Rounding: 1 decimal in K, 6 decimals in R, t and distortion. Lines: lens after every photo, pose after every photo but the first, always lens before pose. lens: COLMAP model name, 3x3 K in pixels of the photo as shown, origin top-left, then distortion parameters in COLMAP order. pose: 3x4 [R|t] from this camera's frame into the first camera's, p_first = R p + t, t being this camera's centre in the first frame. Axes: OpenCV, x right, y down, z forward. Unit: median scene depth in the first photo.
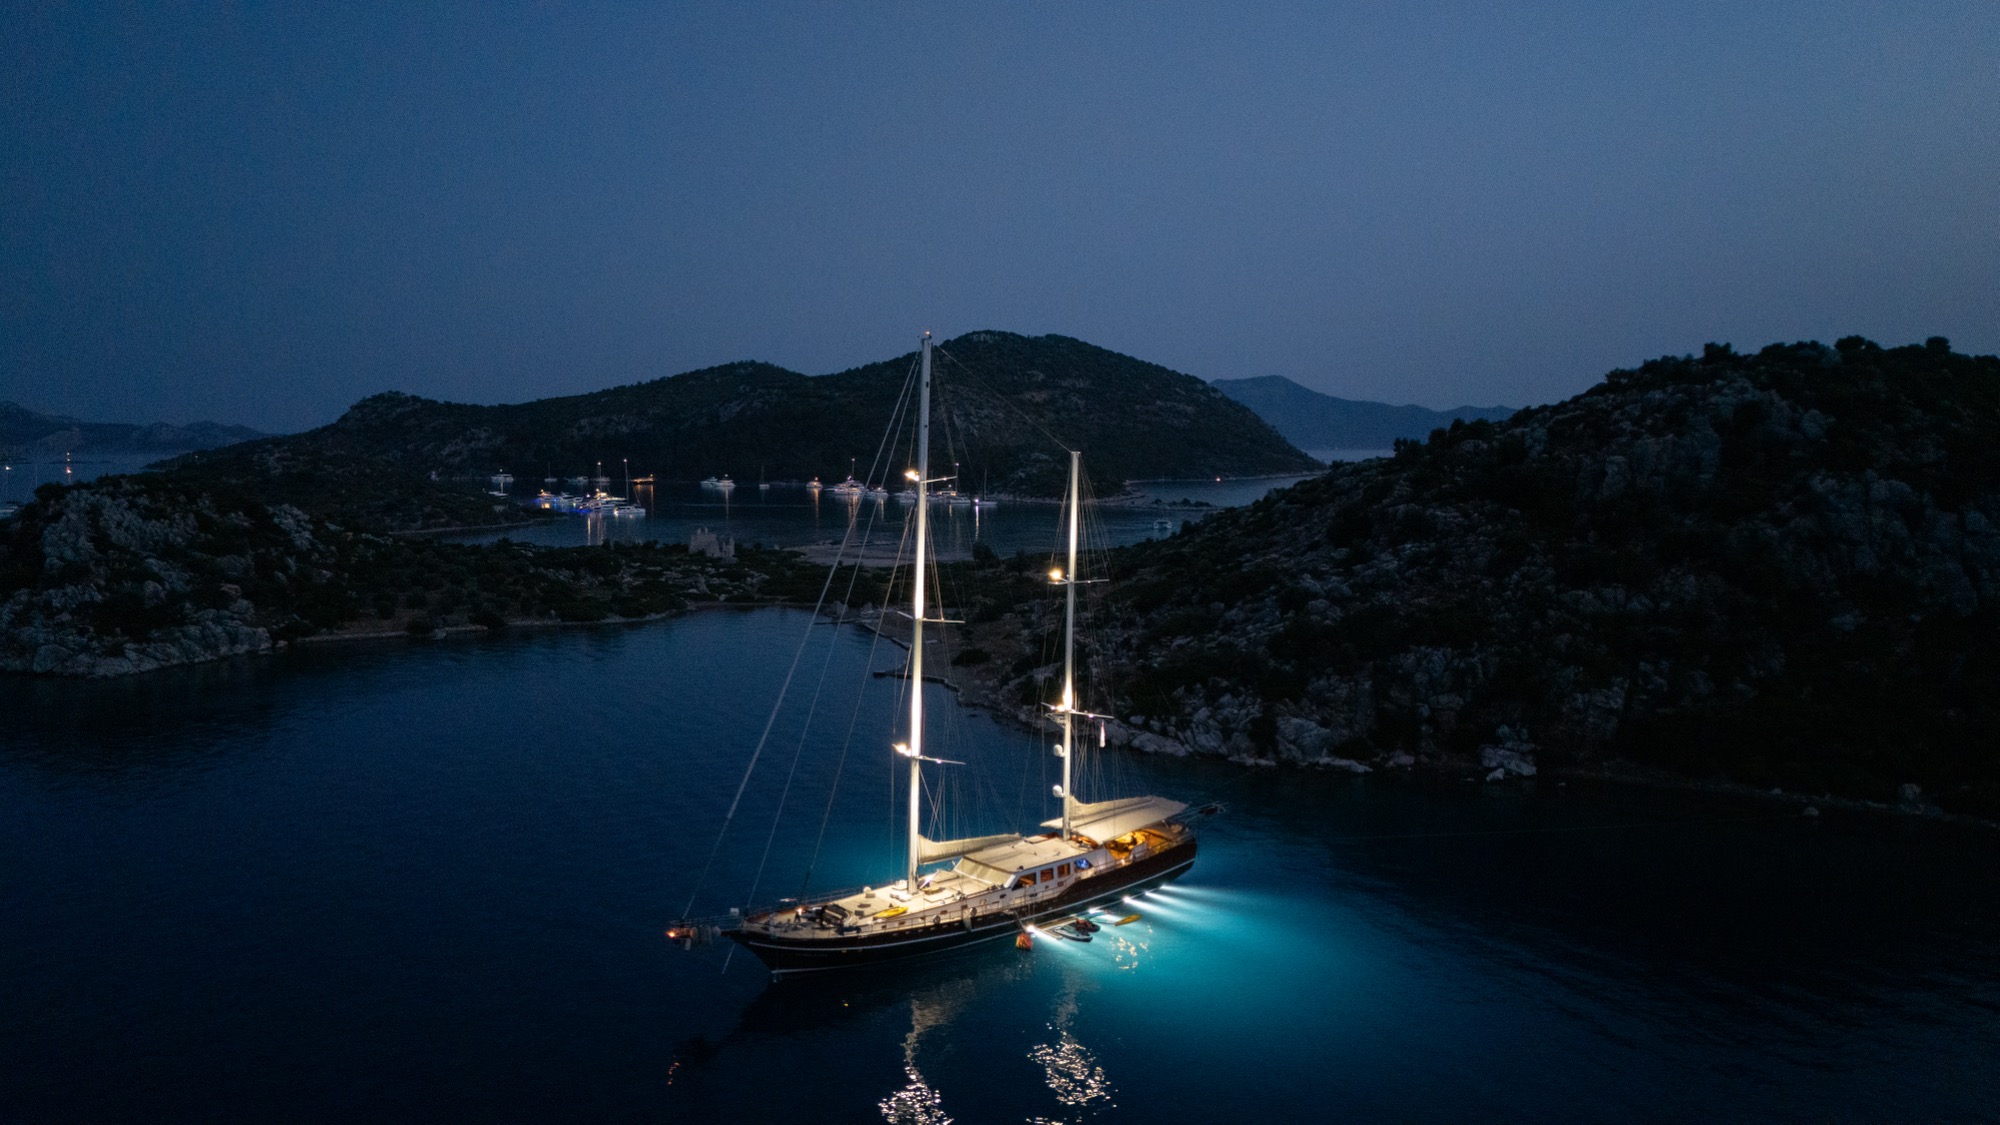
lens RADIAL K [[1430.3, 0, 1014.8], [0, 1430.3, 564.7], [0, 0, 1]] dist [0.053925, -0.049344]
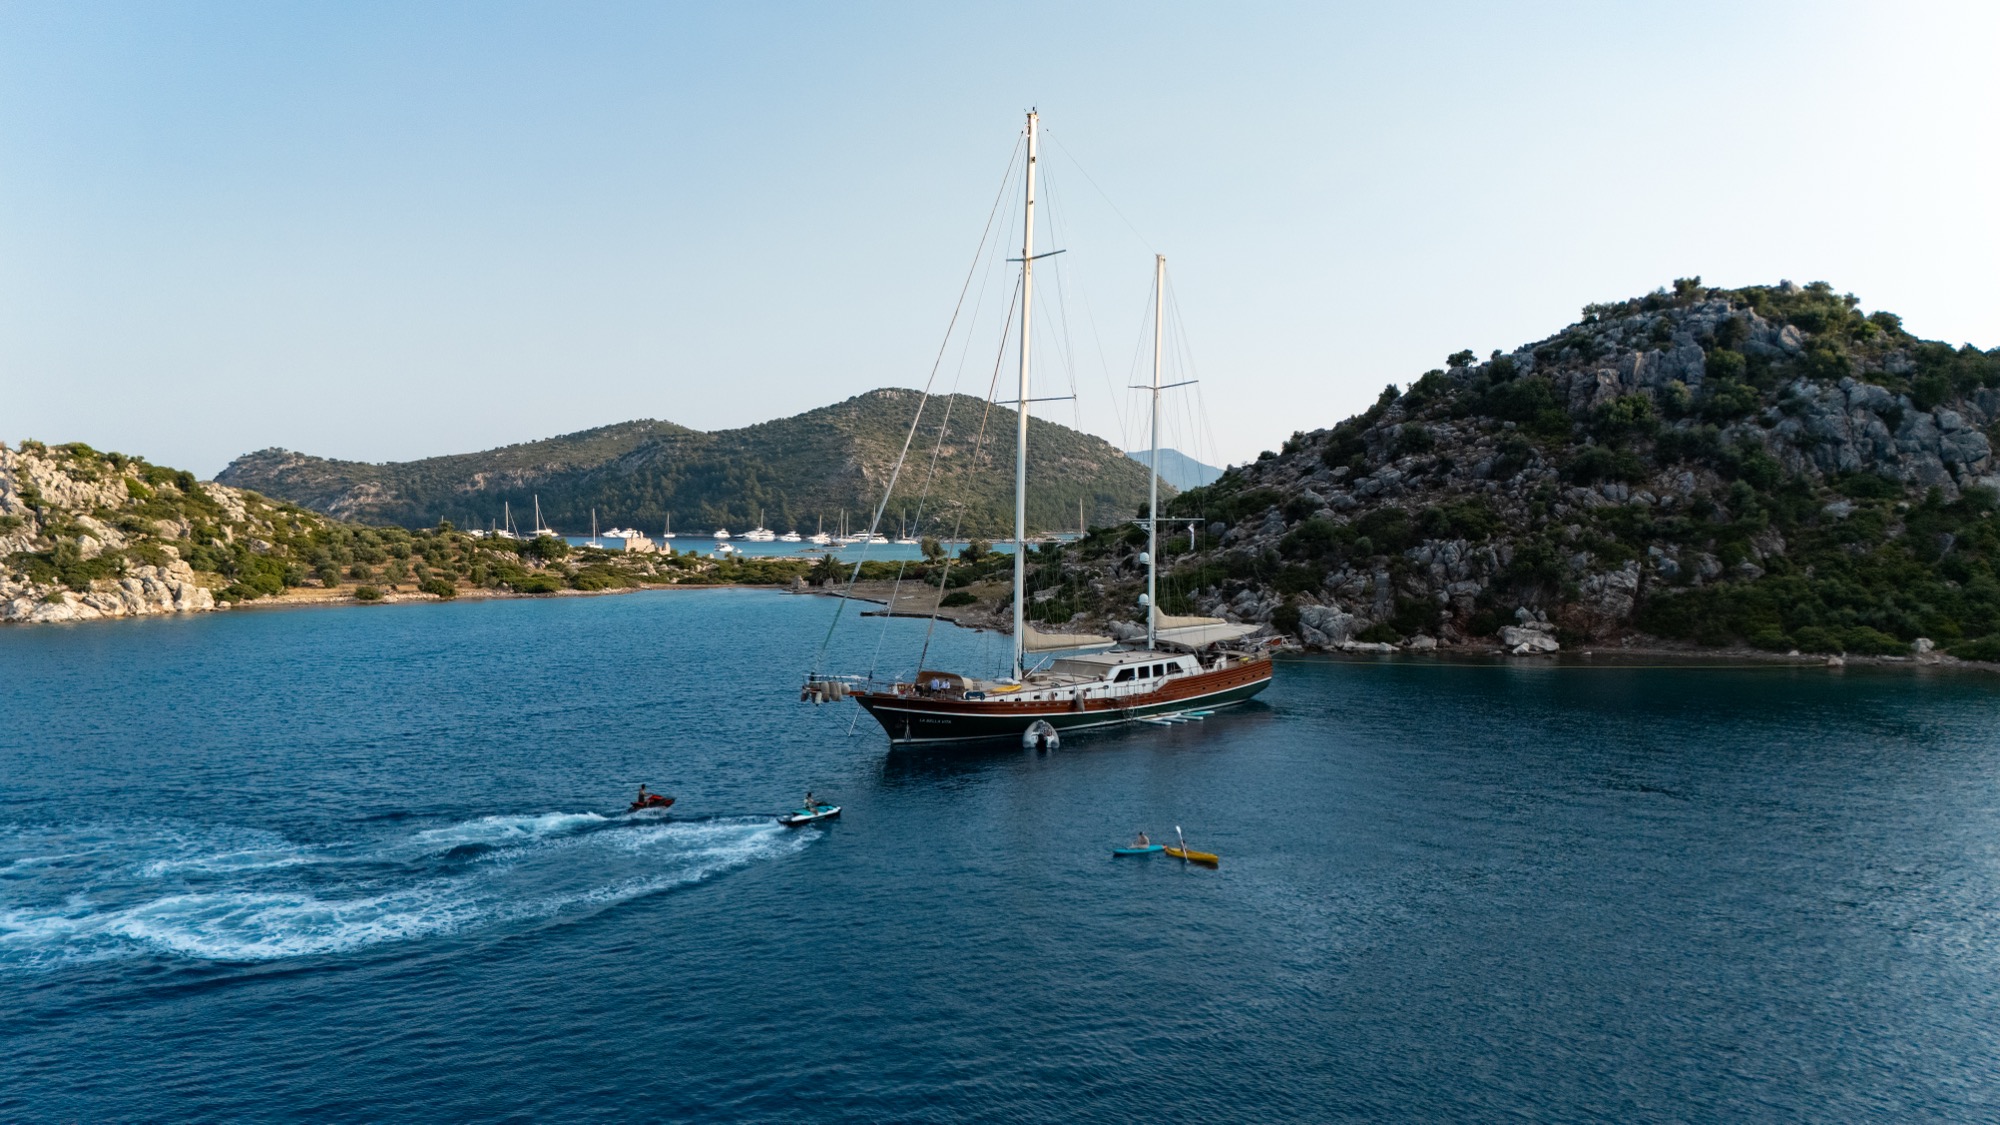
lens RADIAL K [[1430.3, 0, 1015.5], [0, 1430.3, 565.7], [0, 0, 1]] dist [0.053925, -0.049344]
pose [[0.997474, -0.002339, 0.070999, -0.082888], [0.005556, 0.998965, -0.045144, 0.117272], [-0.070820, 0.045425, 0.996454, 0.011676]]
